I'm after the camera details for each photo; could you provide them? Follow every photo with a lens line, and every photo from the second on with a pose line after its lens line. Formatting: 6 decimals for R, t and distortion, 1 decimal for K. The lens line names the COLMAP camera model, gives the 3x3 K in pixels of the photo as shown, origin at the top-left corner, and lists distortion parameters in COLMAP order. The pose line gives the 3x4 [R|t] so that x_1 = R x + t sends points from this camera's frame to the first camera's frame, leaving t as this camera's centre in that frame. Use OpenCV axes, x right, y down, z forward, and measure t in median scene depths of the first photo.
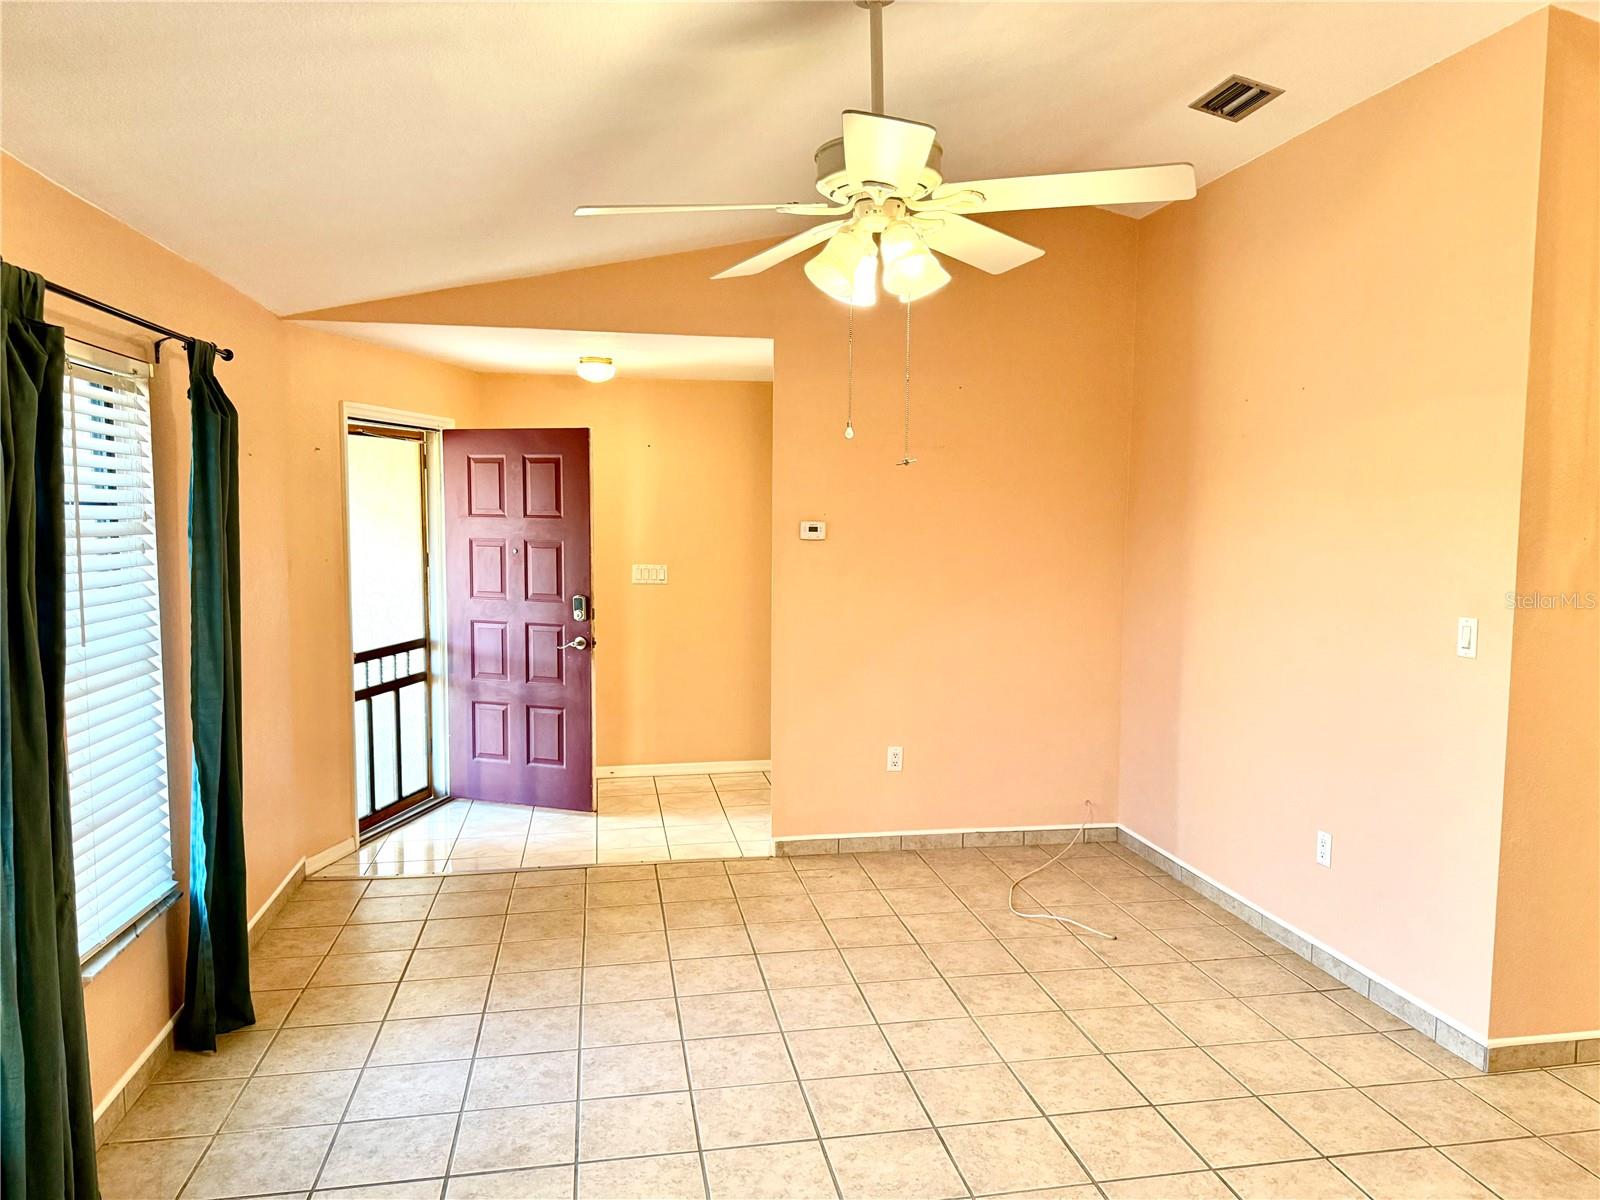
lens RADIAL K [[1176.9, 0, 811.2], [0, 1176.9, 598.7], [0, 0, 1]] dist [0.044268, -0.023794]
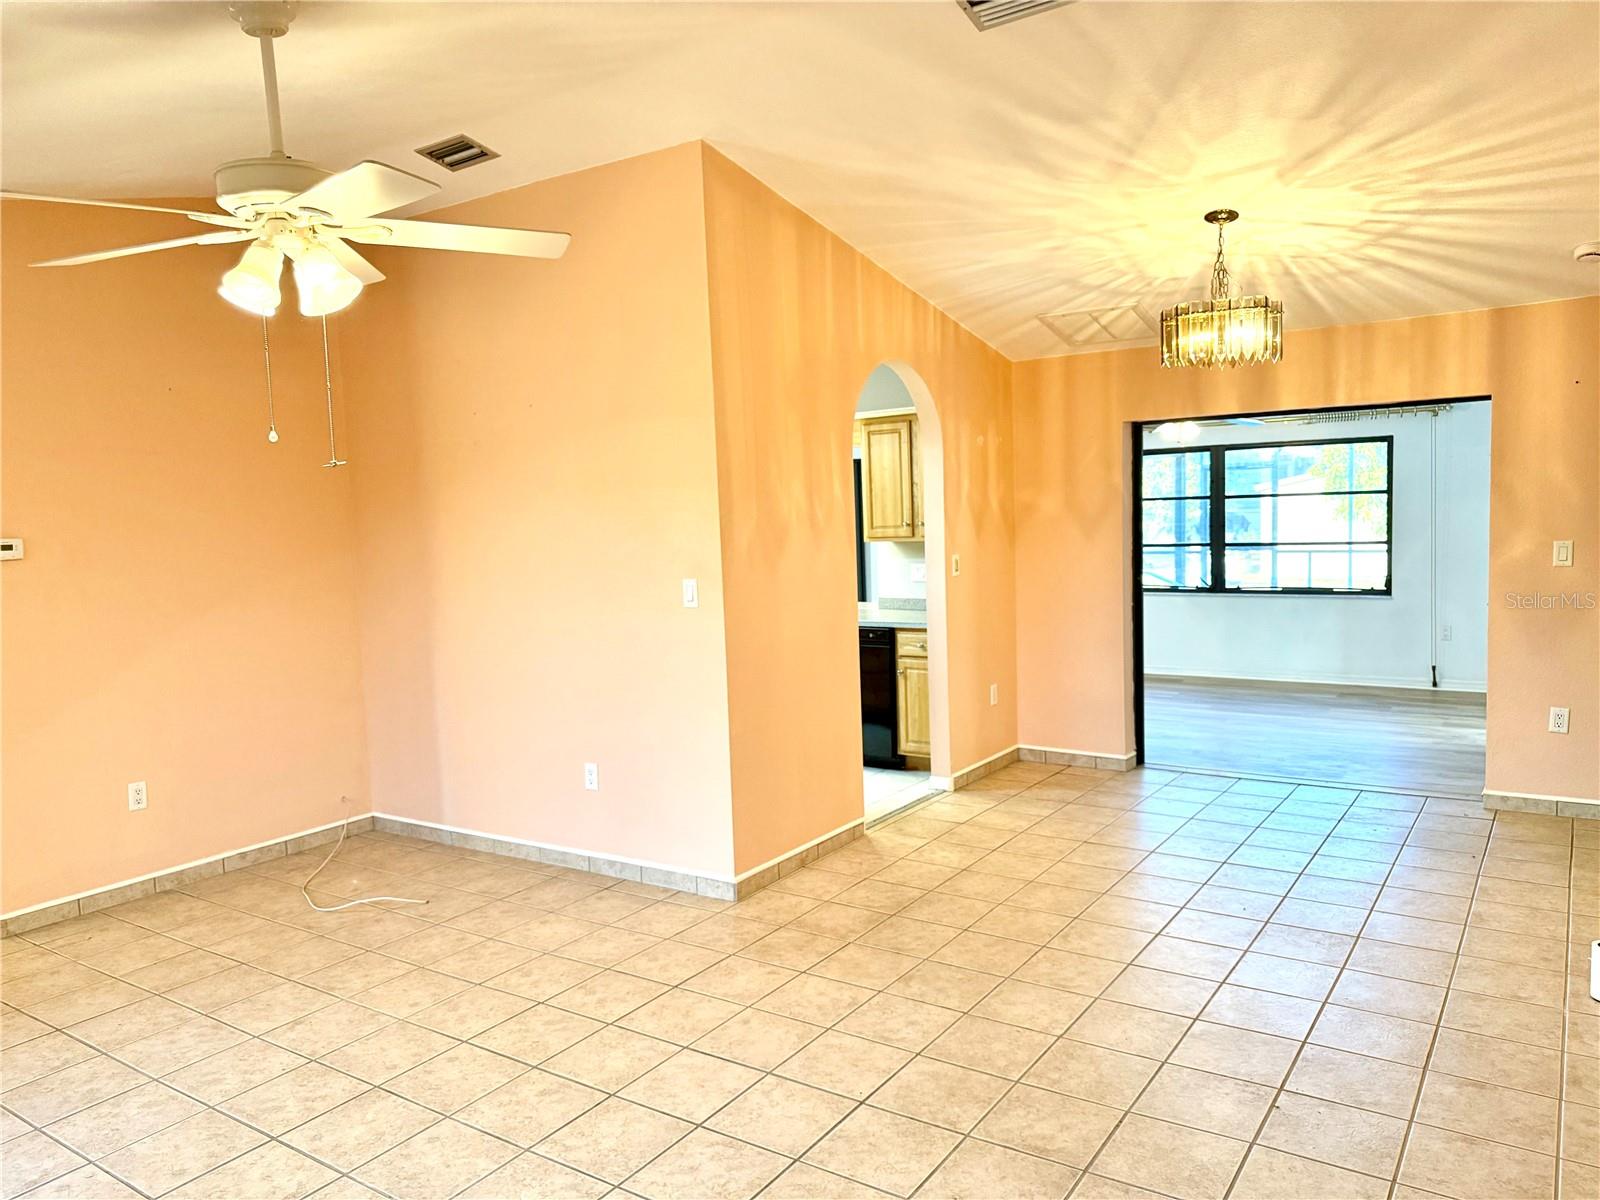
lens RADIAL K [[1176.9, 0, 800.7], [0, 1176.9, 598.3], [0, 0, 1]] dist [0.044268, -0.023794]
pose [[0.719454, -0.099228, 0.687415, -0.244564], [0.106911, 0.993768, 0.031556, 0.011327], [-0.686262, 0.050789, 0.725579, -0.049880]]
